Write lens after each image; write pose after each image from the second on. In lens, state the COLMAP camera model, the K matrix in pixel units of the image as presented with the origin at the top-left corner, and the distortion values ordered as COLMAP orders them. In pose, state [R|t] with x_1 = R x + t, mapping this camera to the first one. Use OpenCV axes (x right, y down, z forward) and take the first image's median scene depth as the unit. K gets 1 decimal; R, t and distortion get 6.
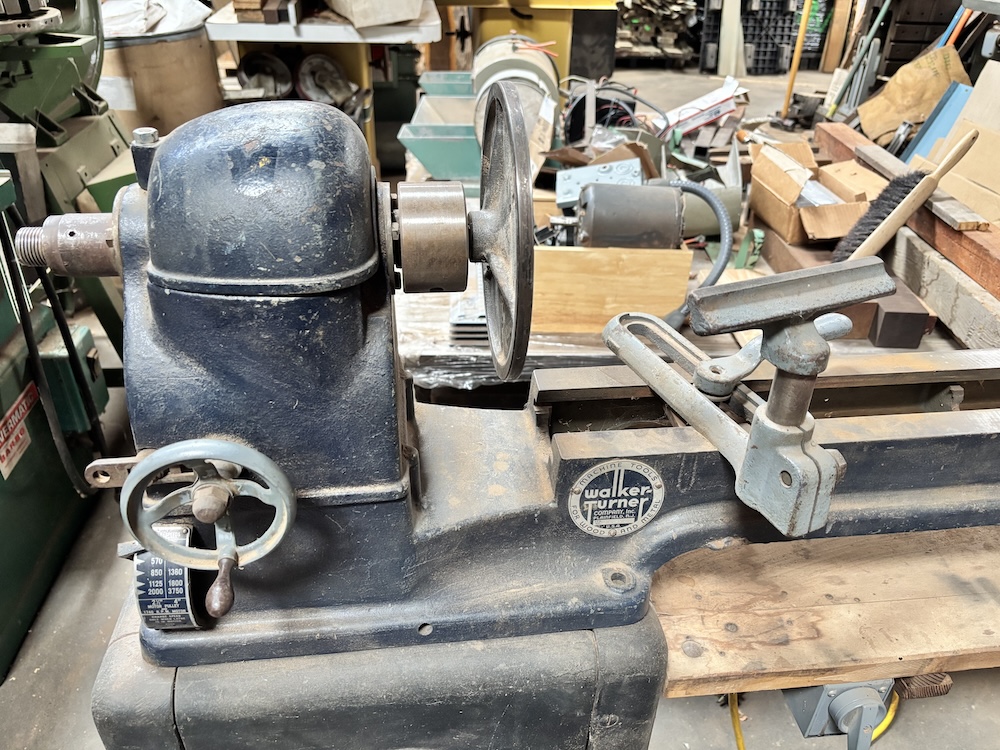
lens RADIAL K [[749.0, 0, 494.6], [0, 749.0, 383.4], [0, 0, 1]] dist [0.012662, 0.003461]
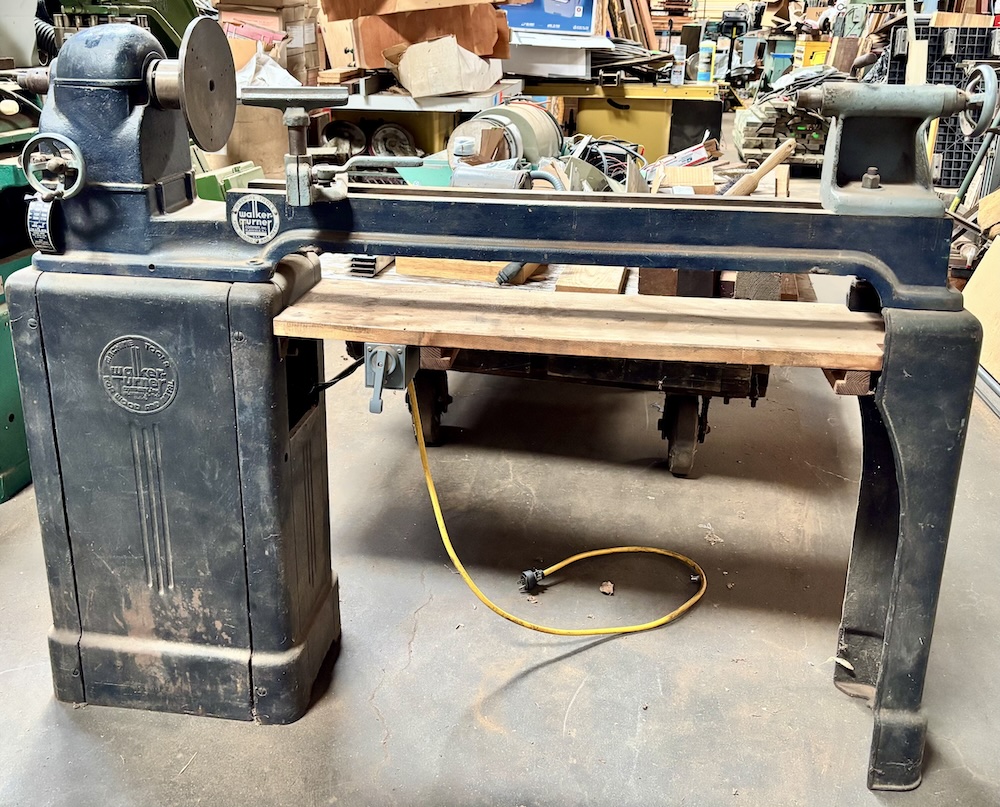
lens RADIAL K [[1011.3, 0, 503.1], [0, 1011.3, 399.3], [0, 0, 1]] dist [0.013643, 0.000000]
pose [[0.959201, 0.078874, -0.271500, 1.529305], [-0.138667, 0.968108, -0.208659, 1.065075], [0.246384, 0.237794, 0.939547, -1.216849]]
